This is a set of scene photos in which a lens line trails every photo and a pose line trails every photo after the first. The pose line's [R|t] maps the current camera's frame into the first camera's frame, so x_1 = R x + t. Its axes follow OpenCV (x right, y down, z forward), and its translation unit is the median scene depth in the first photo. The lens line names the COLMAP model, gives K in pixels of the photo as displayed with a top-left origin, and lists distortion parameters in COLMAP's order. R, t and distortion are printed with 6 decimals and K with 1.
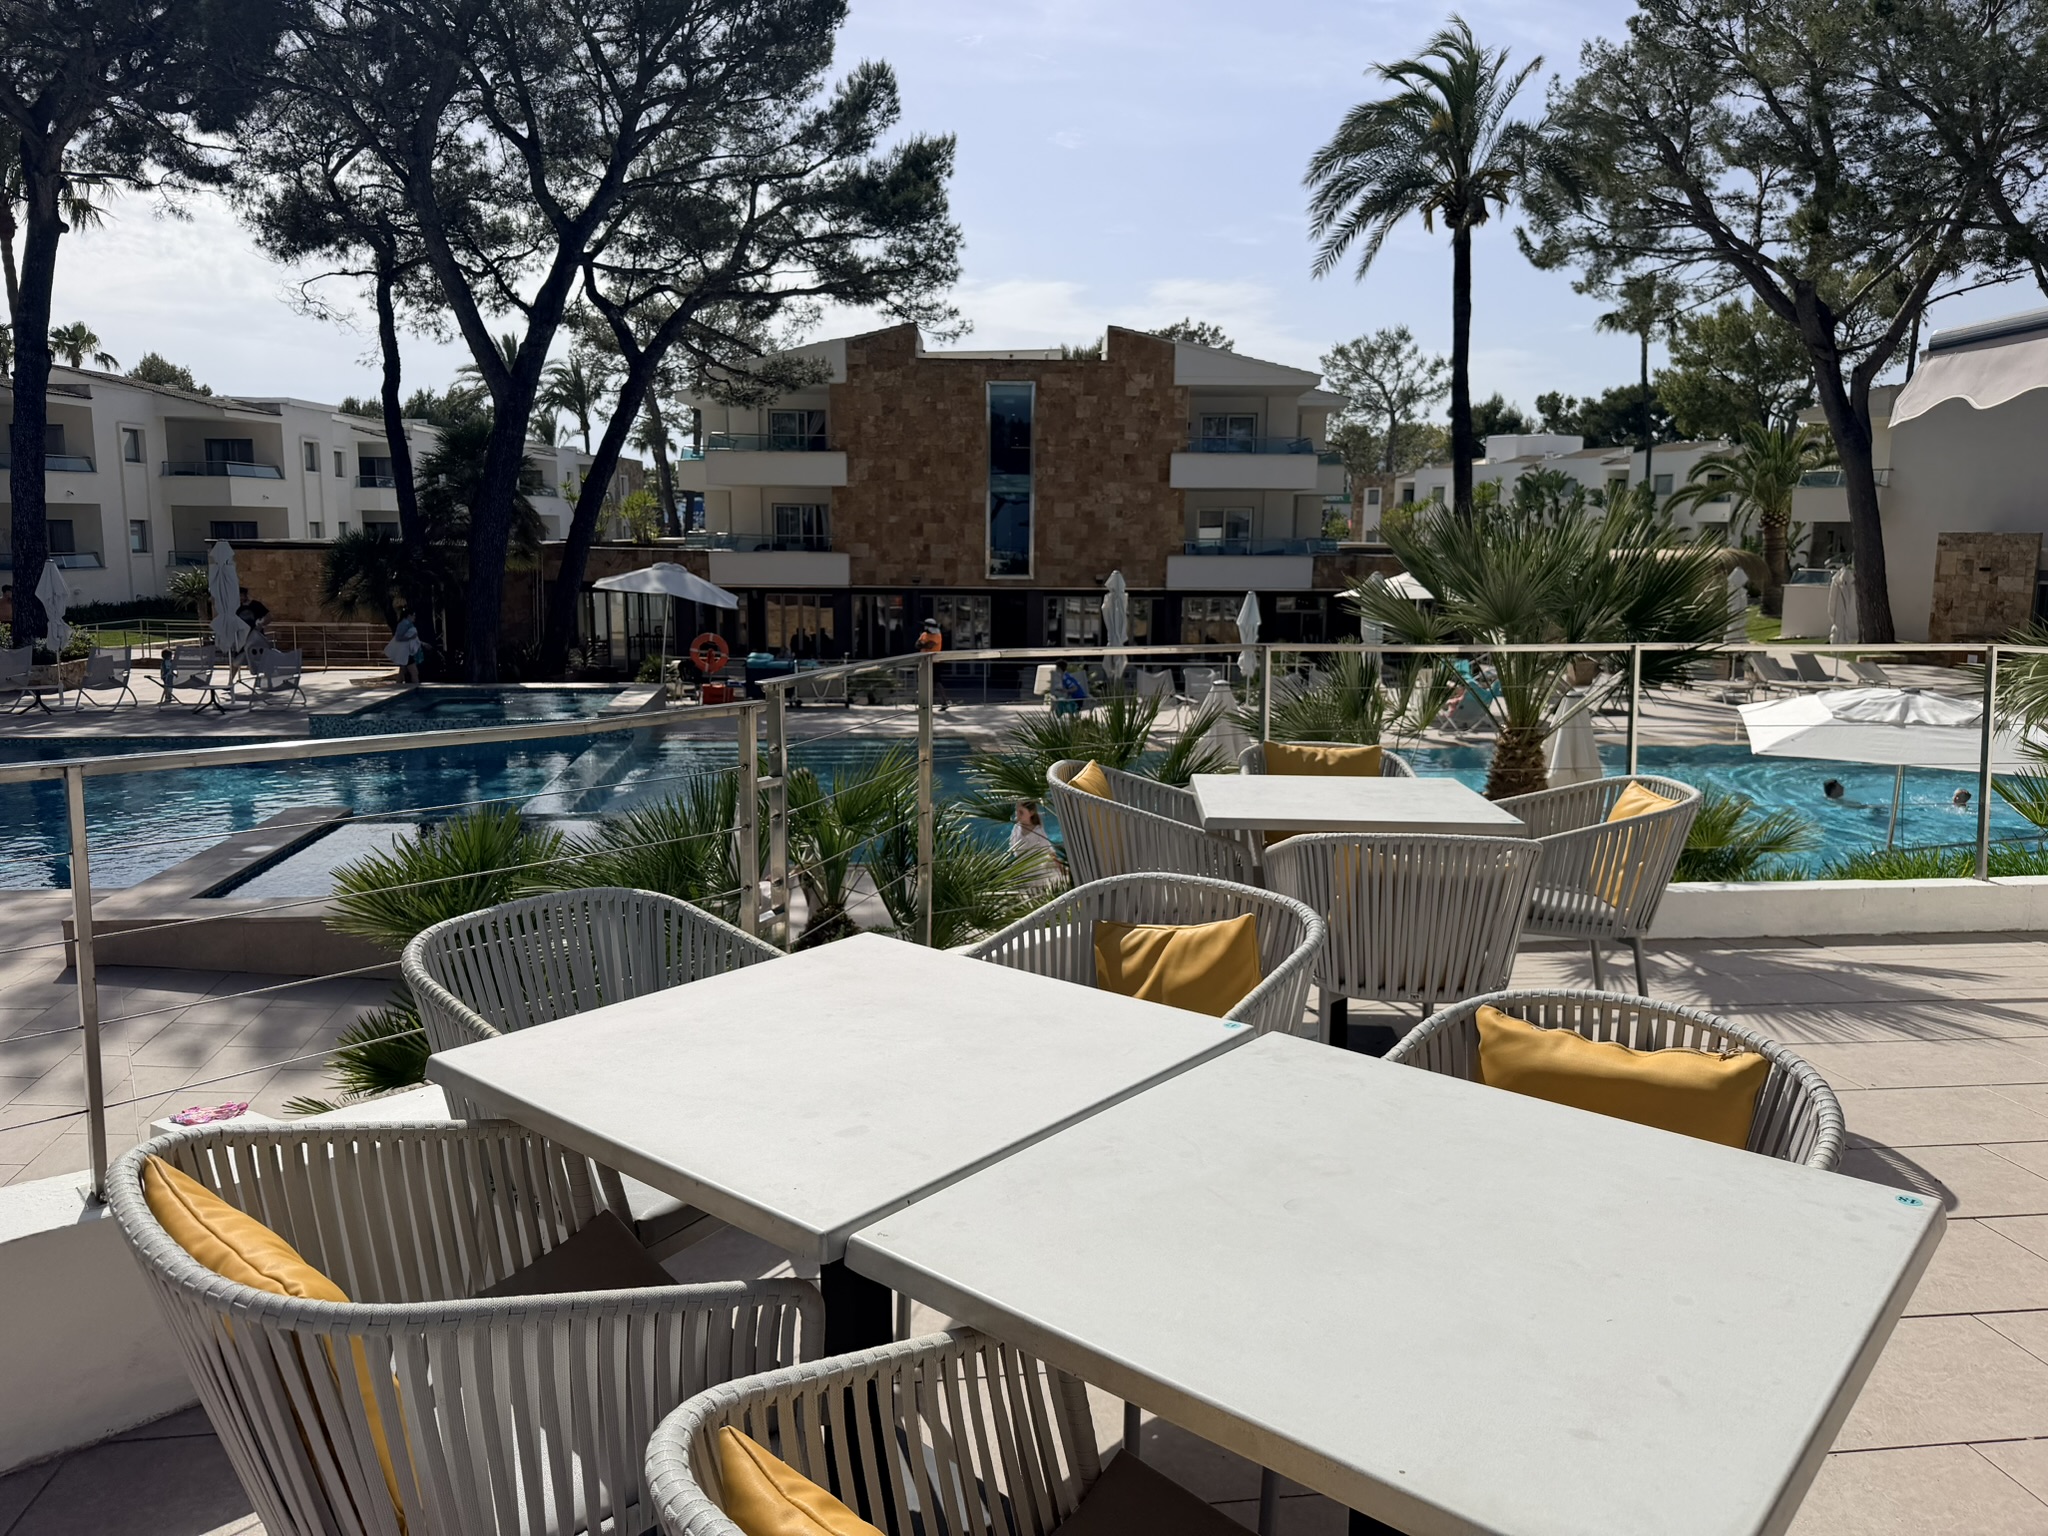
lens RADIAL K [[1462.2, 0, 1021.5], [0, 1462.2, 763.9], [0, 0, 1]] dist [0.029373, -0.018920]
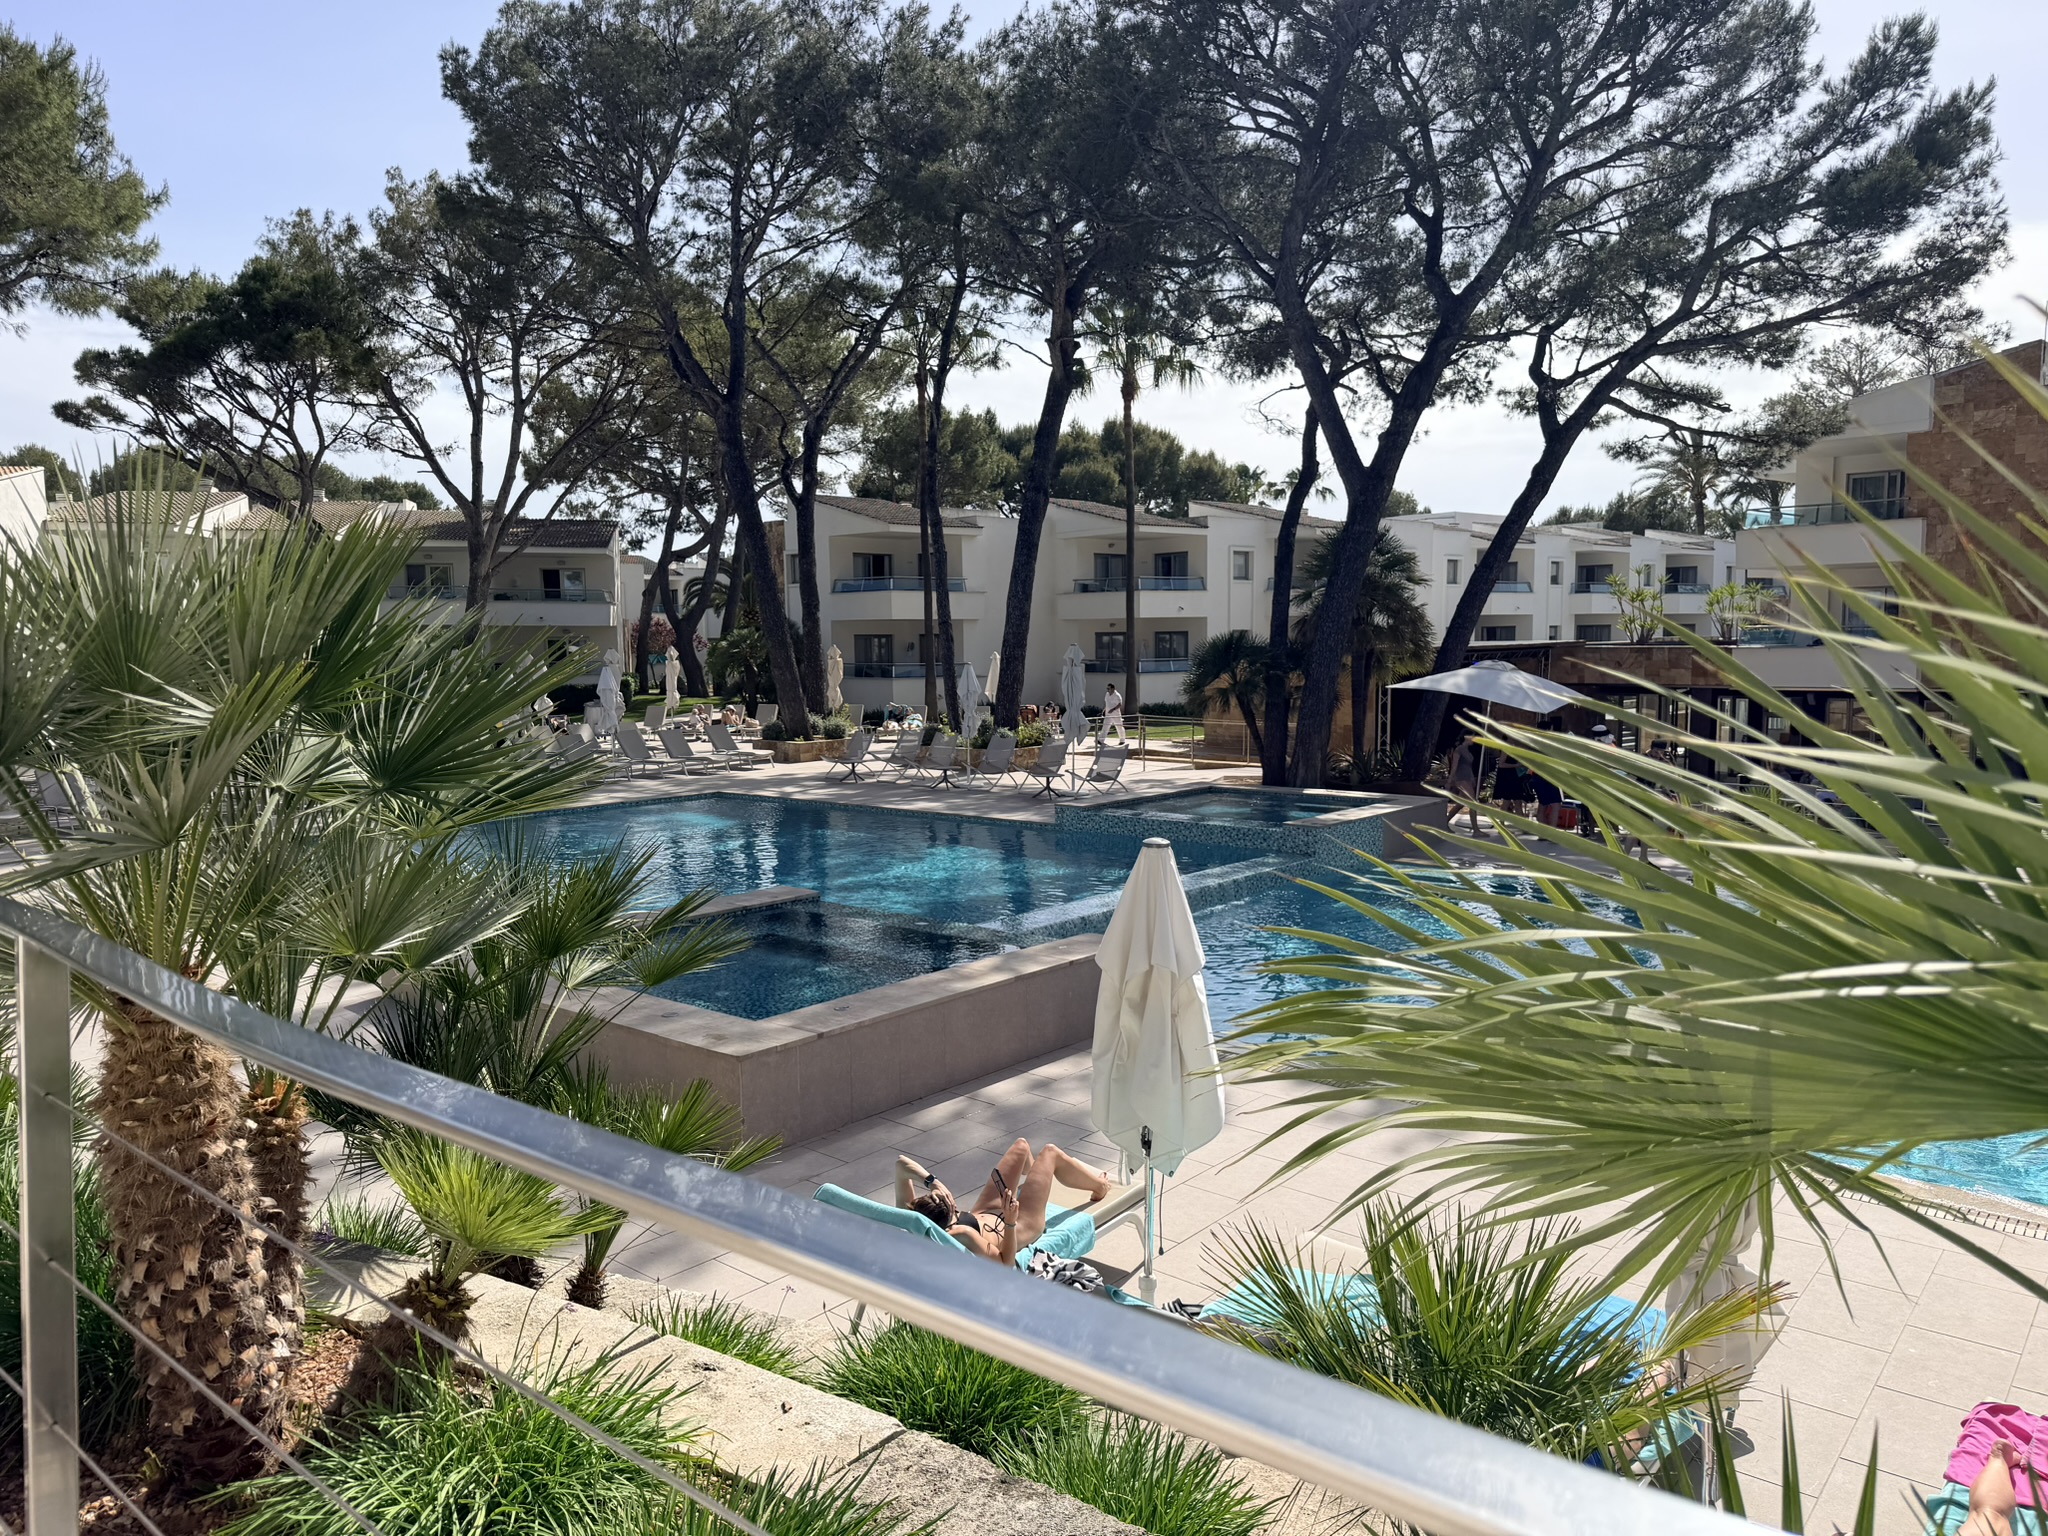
lens RADIAL K [[1462.2, 0, 1022.8], [0, 1462.2, 775.6], [0, 0, 1]] dist [0.029373, -0.018920]
pose [[0.663040, 0.057798, -0.746350, 0.145357], [-0.104488, 0.994400, -0.015818, -0.018669], [0.741256, 0.088473, 0.665366, 0.138477]]
